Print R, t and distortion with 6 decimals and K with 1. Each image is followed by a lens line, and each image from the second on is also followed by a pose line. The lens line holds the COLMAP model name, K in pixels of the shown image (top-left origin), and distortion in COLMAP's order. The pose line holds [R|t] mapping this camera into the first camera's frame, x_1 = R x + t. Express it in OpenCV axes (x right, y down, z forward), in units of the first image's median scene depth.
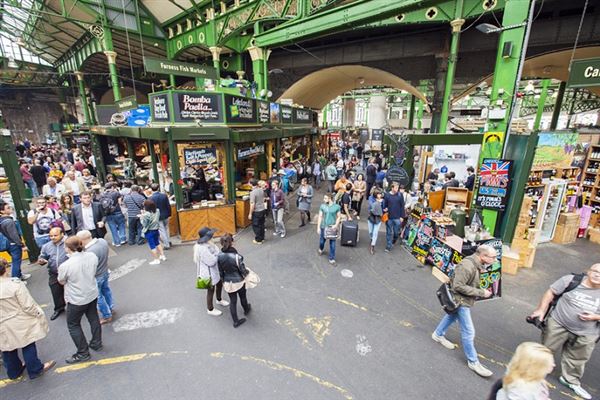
lens RADIAL K [[268.7, 0, 300.0], [0, 268.7, 200.0], [0, 0, 1]] dist [-0.003998, 0.000137]
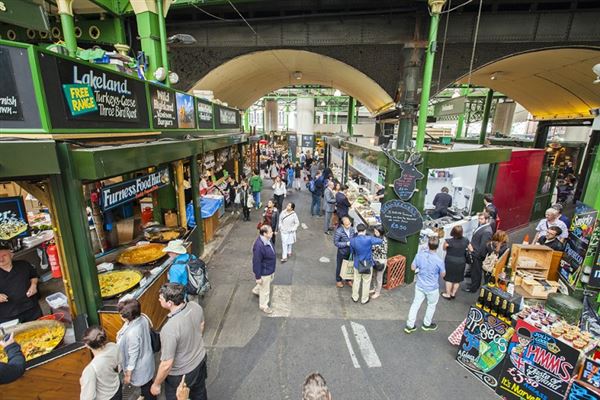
lens RADIAL K [[268.7, 0, 300.0], [0, 268.7, 200.0], [0, 0, 1]] dist [-0.003998, 0.000137]
pose [[0.952520, -0.061935, 0.298110, -0.037886], [0.065156, 0.997875, -0.000870, -0.101060], [-0.297422, 0.020252, 0.954531, 0.330781]]
